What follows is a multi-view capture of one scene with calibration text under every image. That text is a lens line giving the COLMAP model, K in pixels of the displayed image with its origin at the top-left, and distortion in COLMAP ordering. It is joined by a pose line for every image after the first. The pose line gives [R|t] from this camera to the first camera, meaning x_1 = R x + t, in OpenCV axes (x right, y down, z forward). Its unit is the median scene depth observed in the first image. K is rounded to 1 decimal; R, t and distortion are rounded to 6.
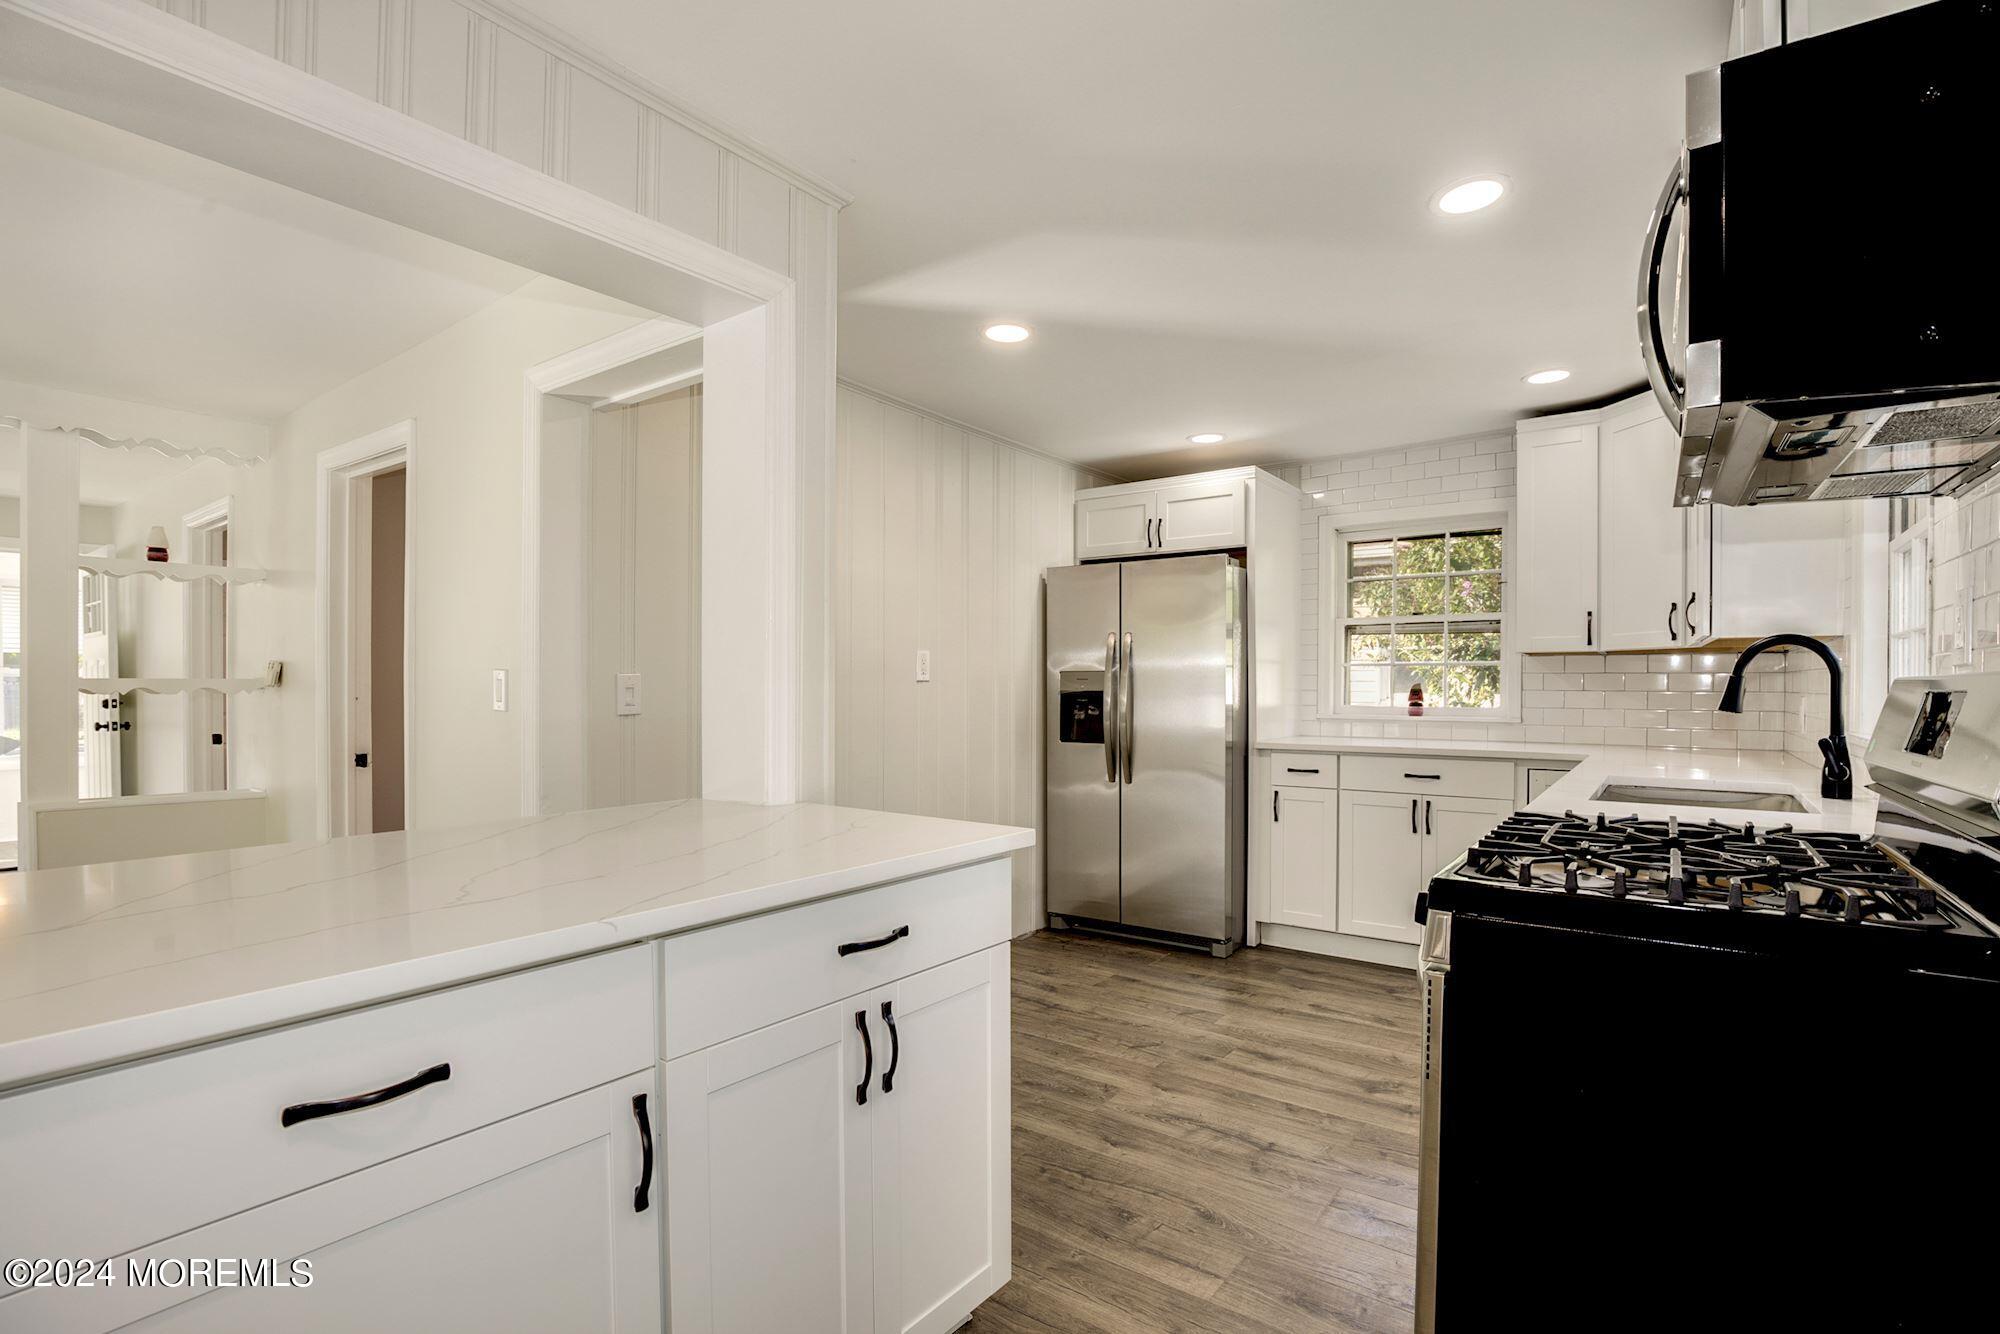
lens RADIAL K [[928.3, 0, 1013.1], [0, 928.3, 679.3], [0, 0, 1]] dist [-0.034172, 0.008360]
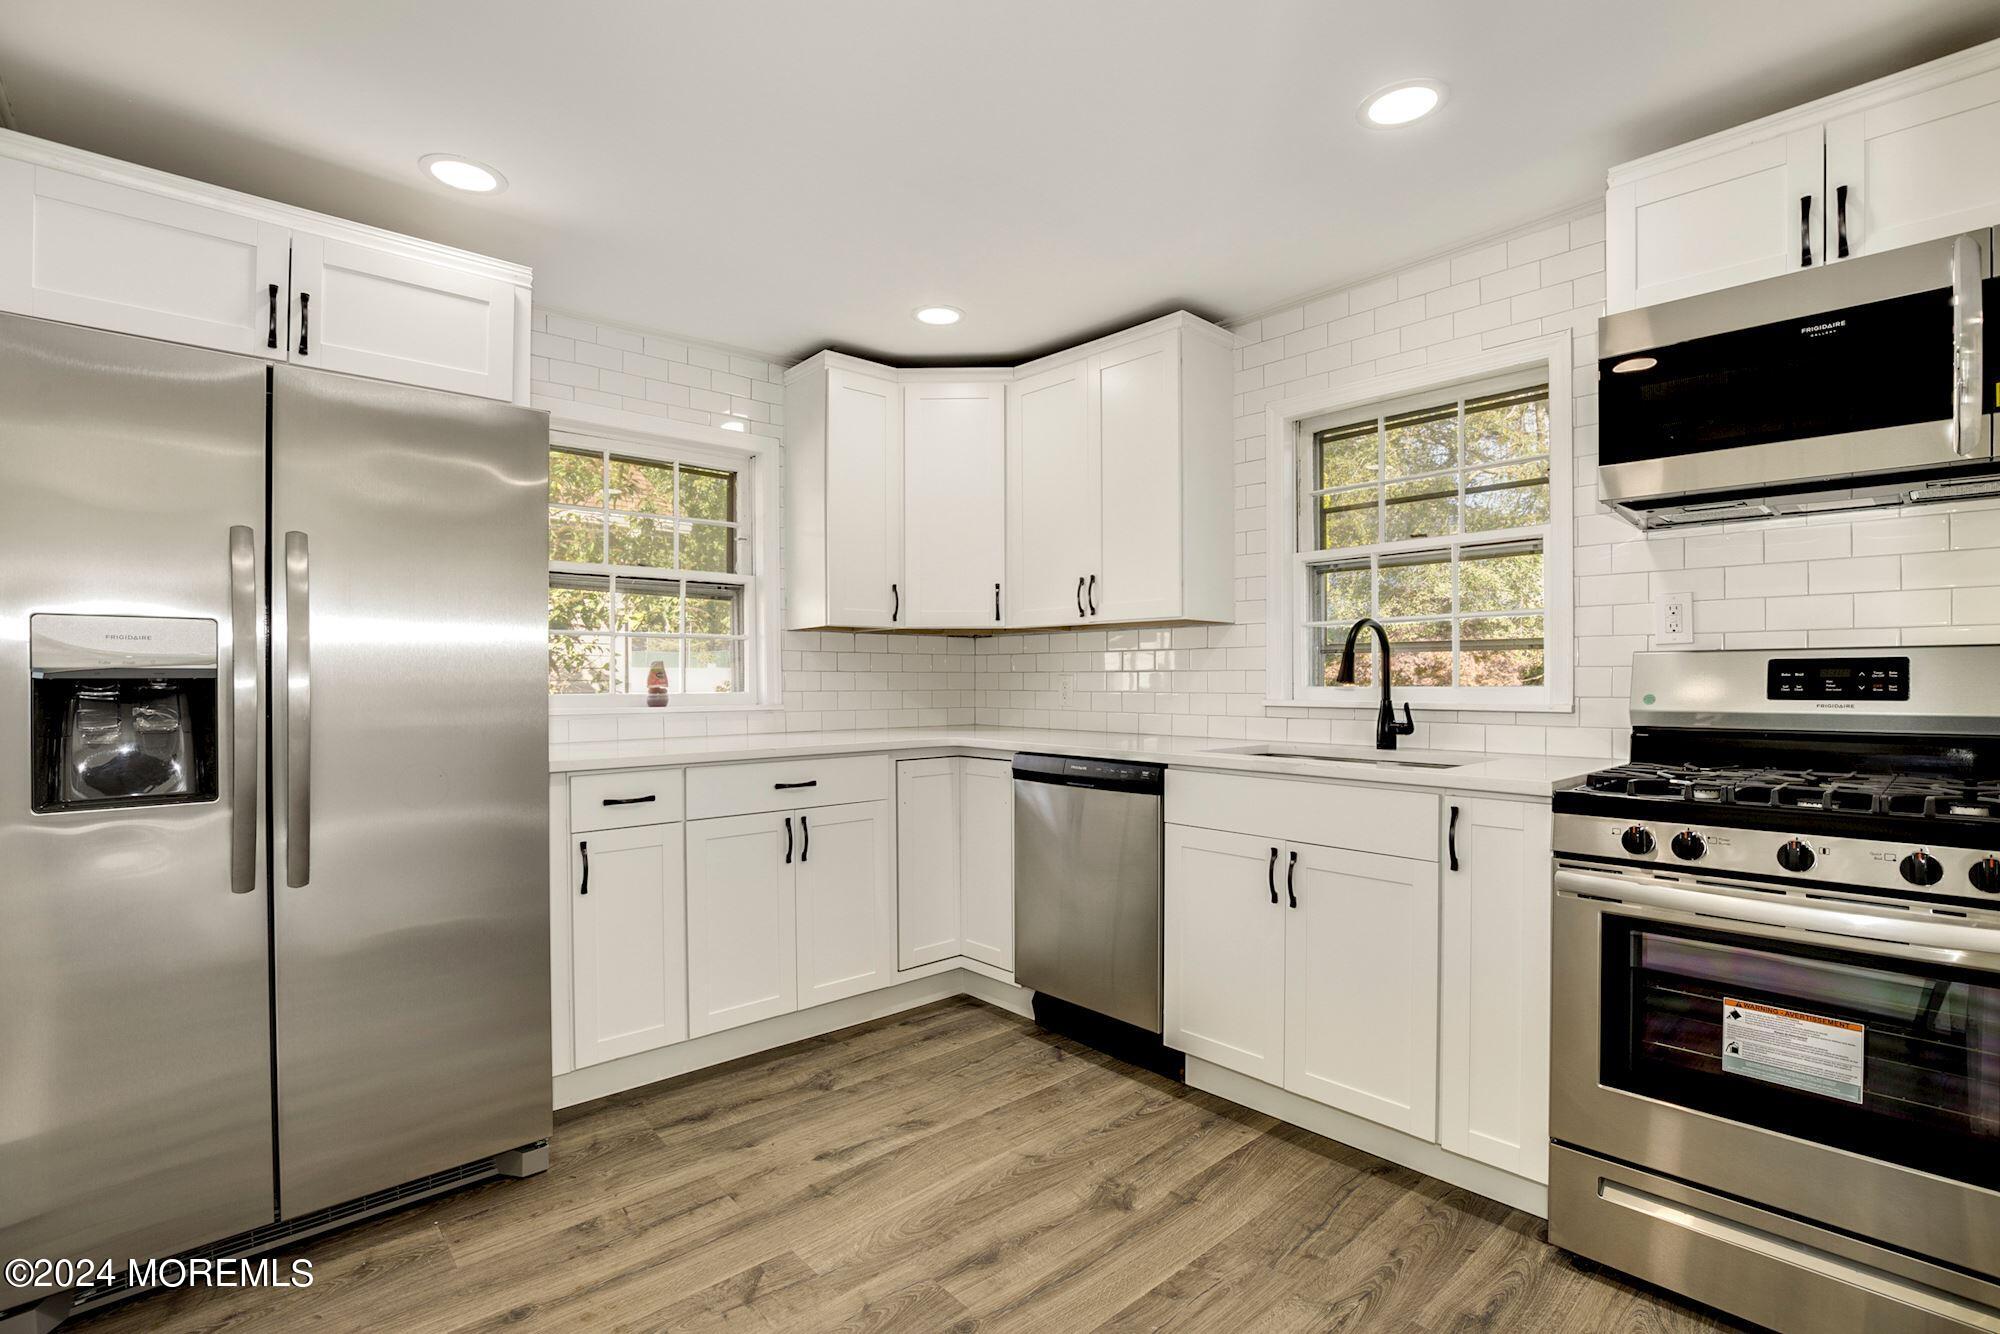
lens RADIAL K [[928.3, 0, 1013.1], [0, 928.3, 679.3], [0, 0, 1]] dist [-0.034172, 0.008360]
pose [[0.197569, -0.001829, 0.980287, -0.236312], [-0.004211, 0.999987, 0.002714, 0.016808], [-0.980280, -0.004664, 0.197559, 0.642386]]
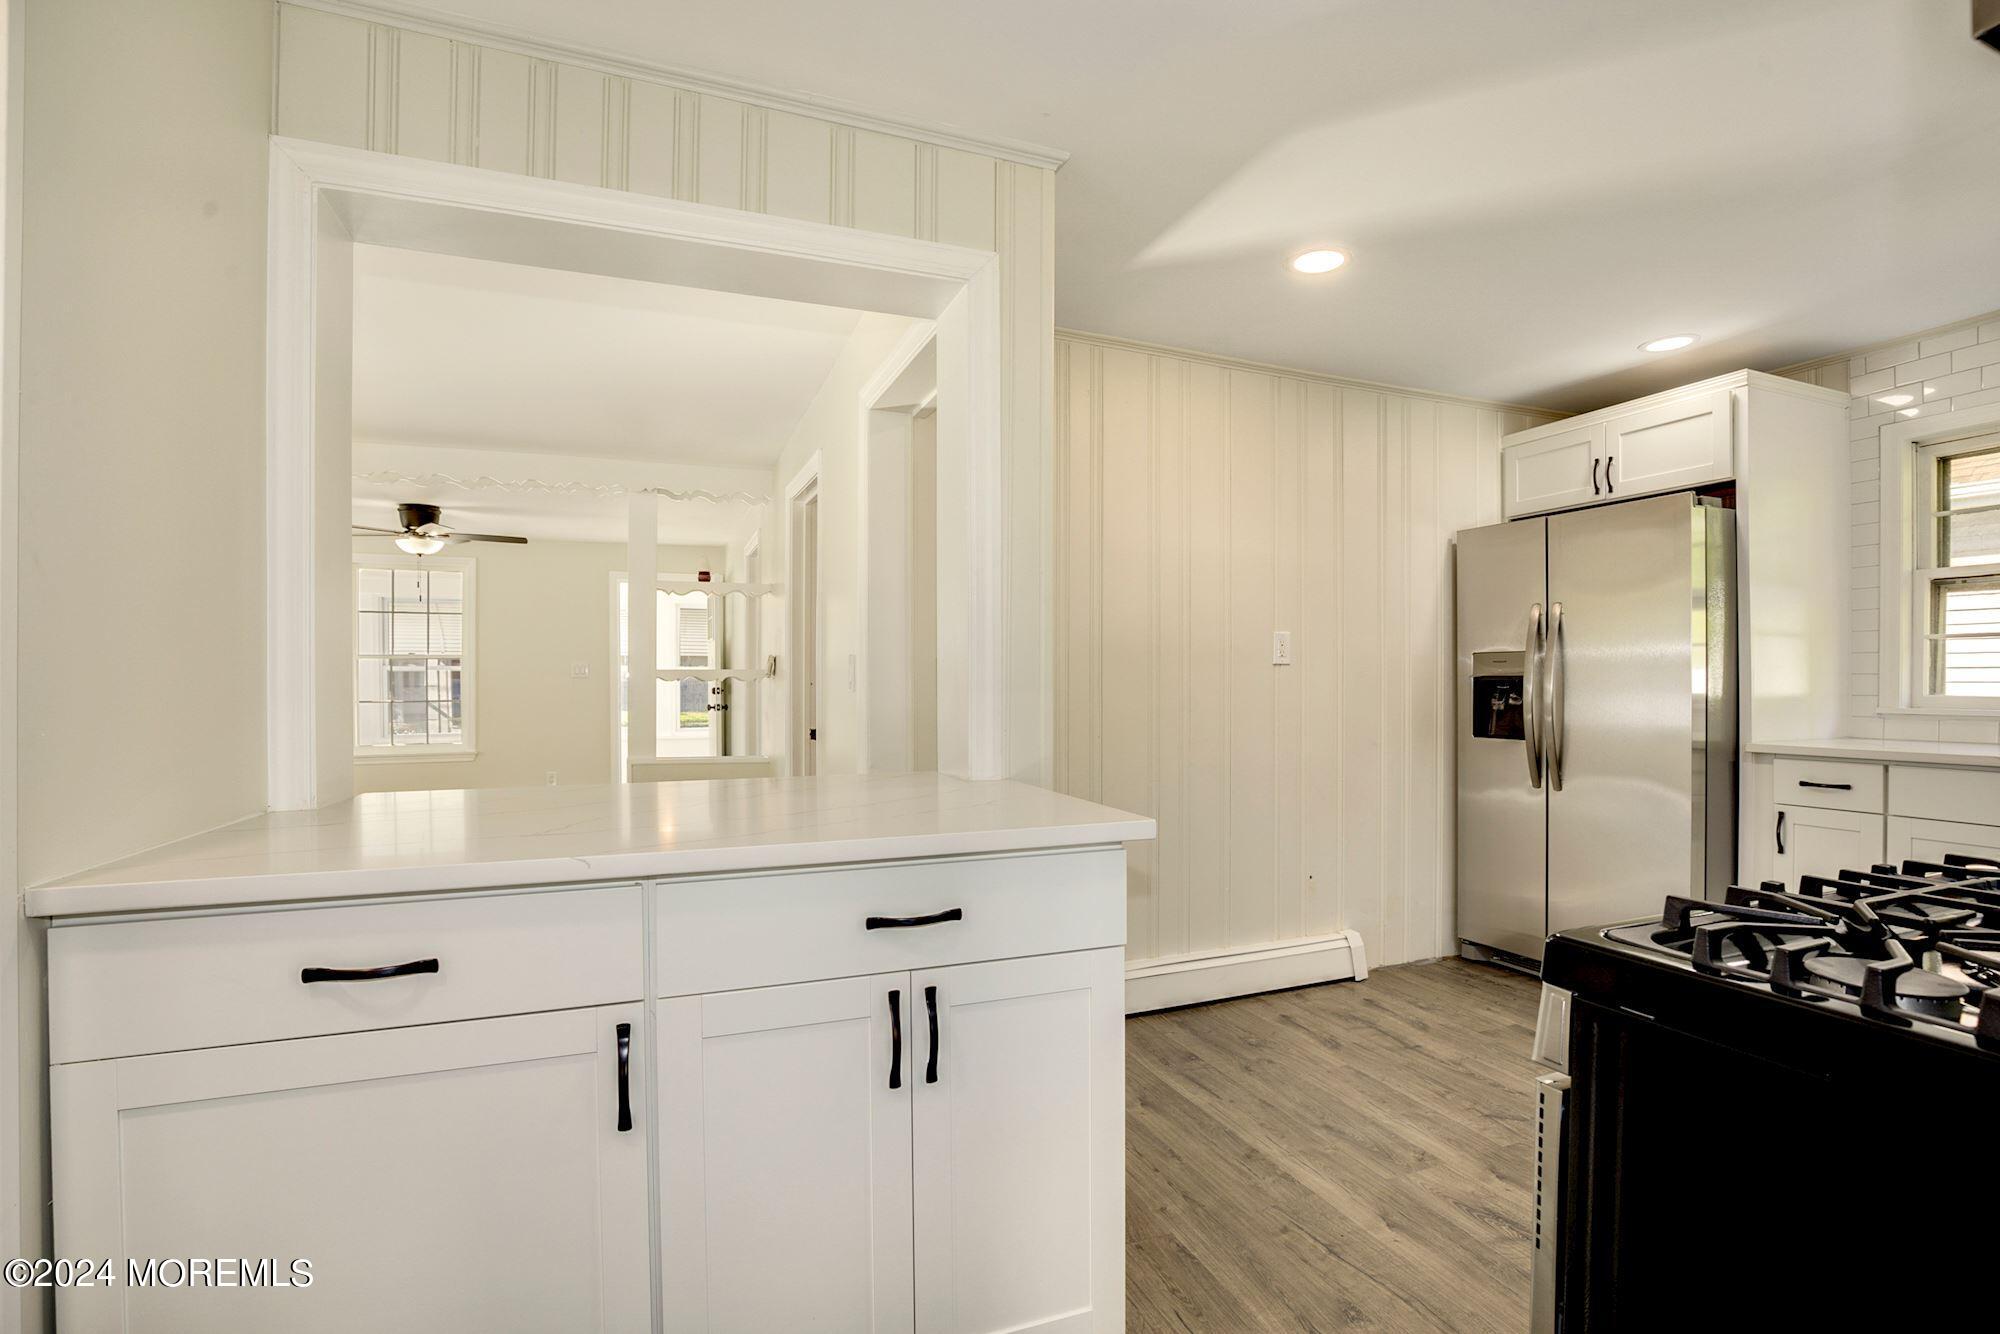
lens RADIAL K [[923.9, 0, 1005.0], [0, 923.9, 671.8], [0, 0, 1]] dist [-0.036426, 0.005795]
pose [[0.849647, -0.007321, -0.527302, 0.145478], [0.005836, 0.999973, -0.004481, 0.011271], [0.527320, 0.000730, 0.849666, 0.083696]]
